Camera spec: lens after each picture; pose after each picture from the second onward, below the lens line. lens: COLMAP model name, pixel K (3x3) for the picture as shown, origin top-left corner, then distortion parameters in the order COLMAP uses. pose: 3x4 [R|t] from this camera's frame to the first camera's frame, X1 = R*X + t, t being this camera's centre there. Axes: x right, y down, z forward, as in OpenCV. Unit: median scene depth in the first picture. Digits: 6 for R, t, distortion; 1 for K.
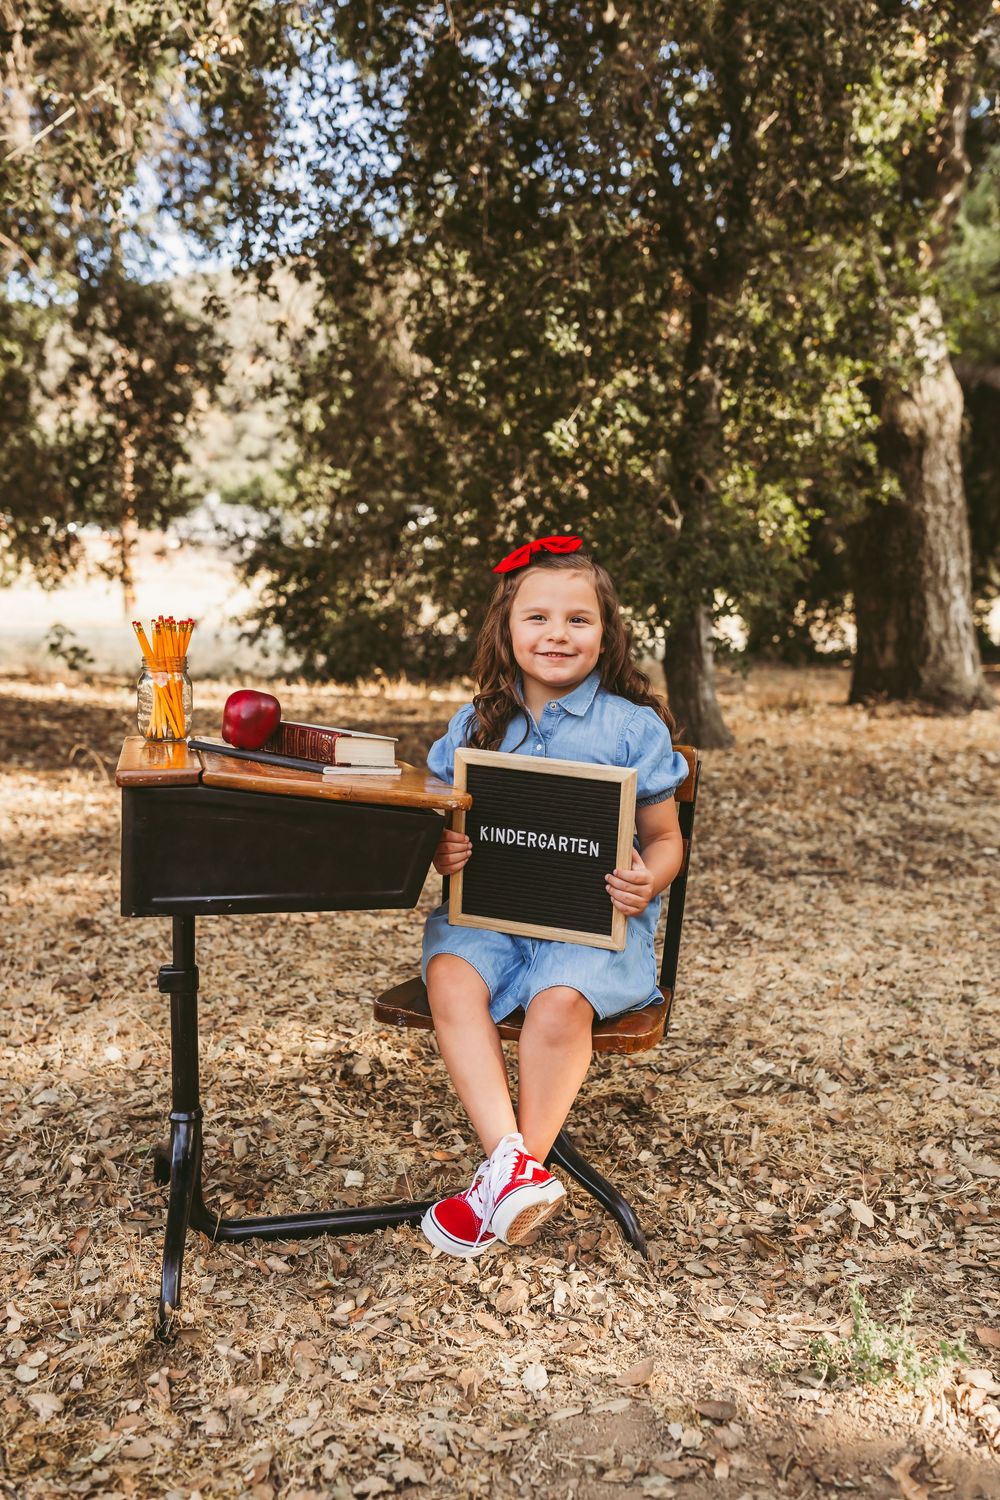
lens RADIAL K [[1407.3, 0, 500.0], [0, 1407.3, 750.0], [0, 0, 1]] dist [0.016475, -0.004576]
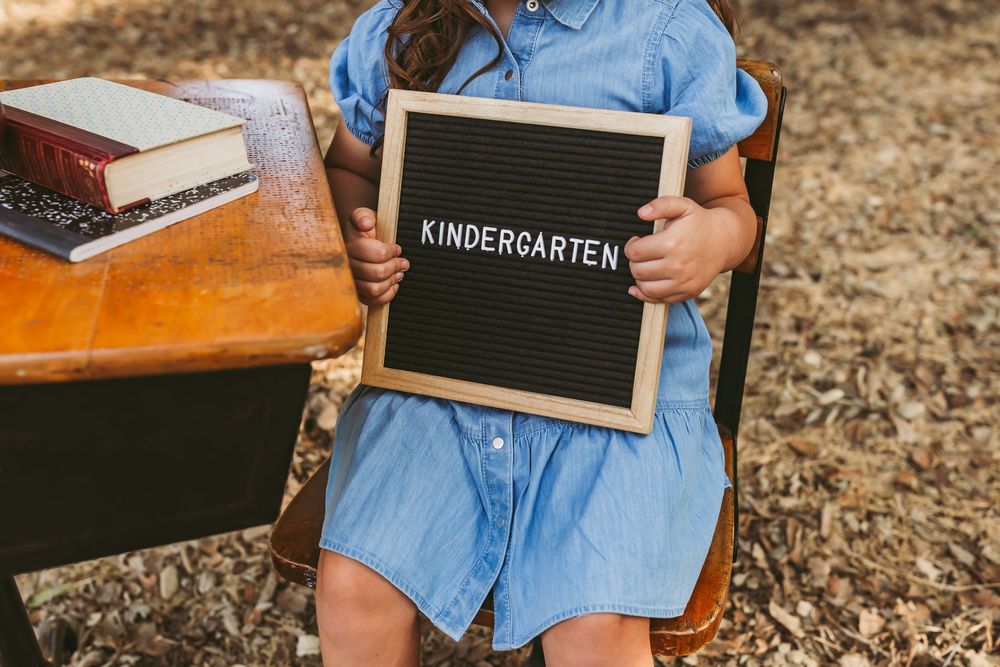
lens RADIAL K [[1167.9, 0, 500.0], [0, 1167.9, 333.5], [0, 0, 1]] dist [0.004650, 0.028540]
pose [[0.997379, -0.064689, -0.032411, 0.029488], [0.072189, 0.919941, 0.385353, -0.082571], [0.004888, -0.386682, 0.922200, 0.453348]]
